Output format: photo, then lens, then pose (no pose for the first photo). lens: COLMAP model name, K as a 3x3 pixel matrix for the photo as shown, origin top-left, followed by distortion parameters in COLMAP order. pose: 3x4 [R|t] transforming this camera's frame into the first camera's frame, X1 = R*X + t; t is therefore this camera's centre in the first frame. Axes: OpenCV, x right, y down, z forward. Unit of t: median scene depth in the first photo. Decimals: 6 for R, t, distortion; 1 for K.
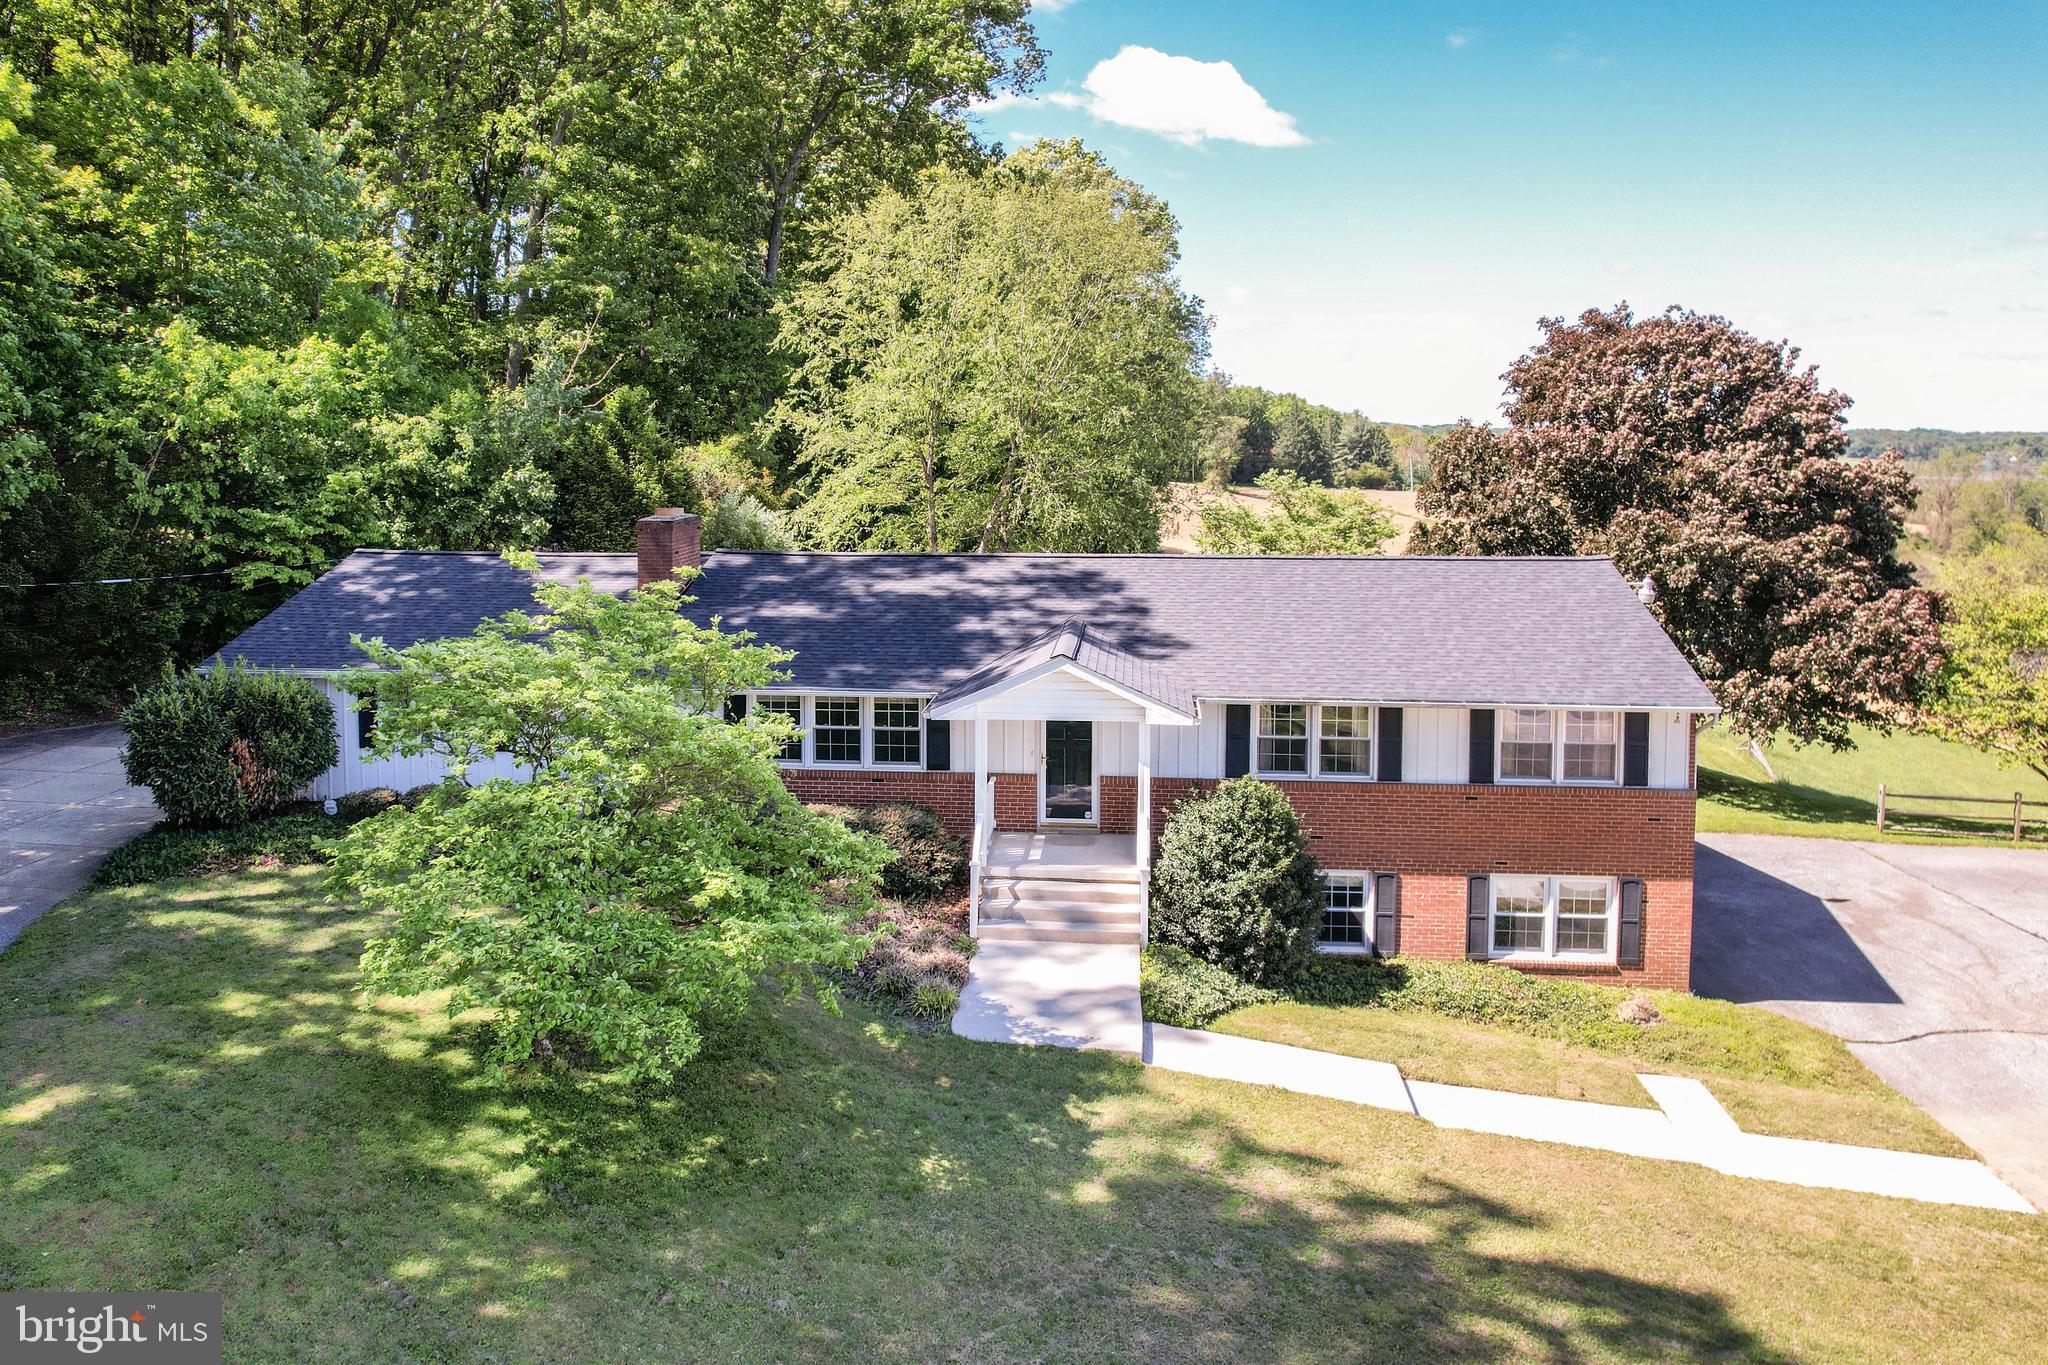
lens RADIAL K [[1301.1, 0, 1037.4], [0, 1301.1, 548.7], [0, 0, 1]] dist [-0.039827, 0.000722]
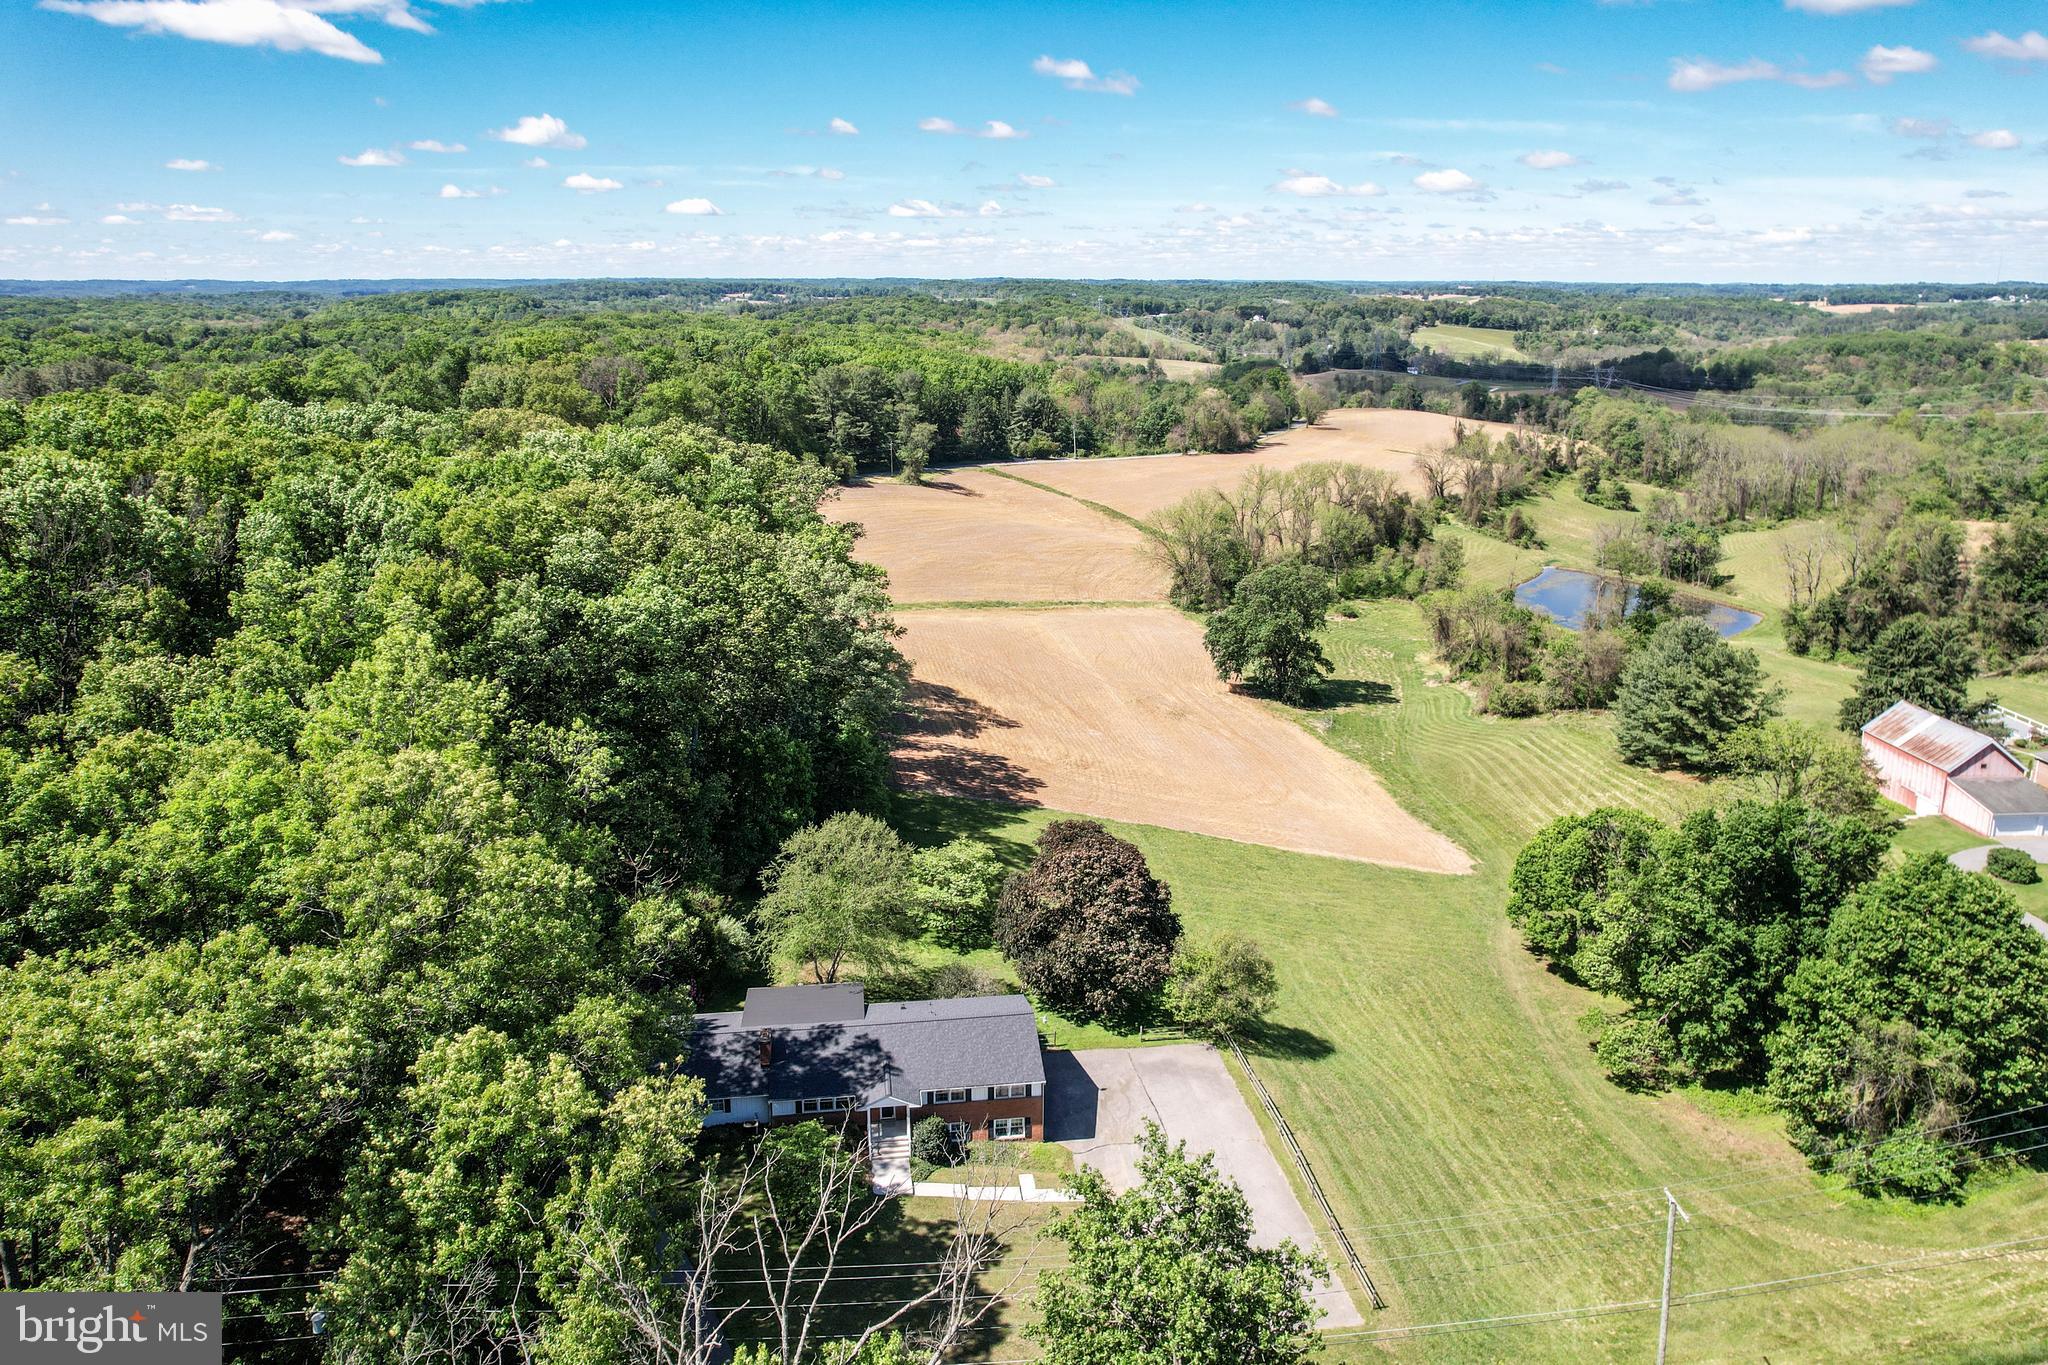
lens RADIAL K [[1301.1, 0, 1037.4], [0, 1301.1, 548.7], [0, 0, 1]] dist [-0.039827, 0.000722]
pose [[0.972684, -0.037253, 0.229124, -0.369667], [0.007258, 0.991437, 0.130387, -2.026997], [-0.232019, -0.125162, 0.964625, -2.671954]]
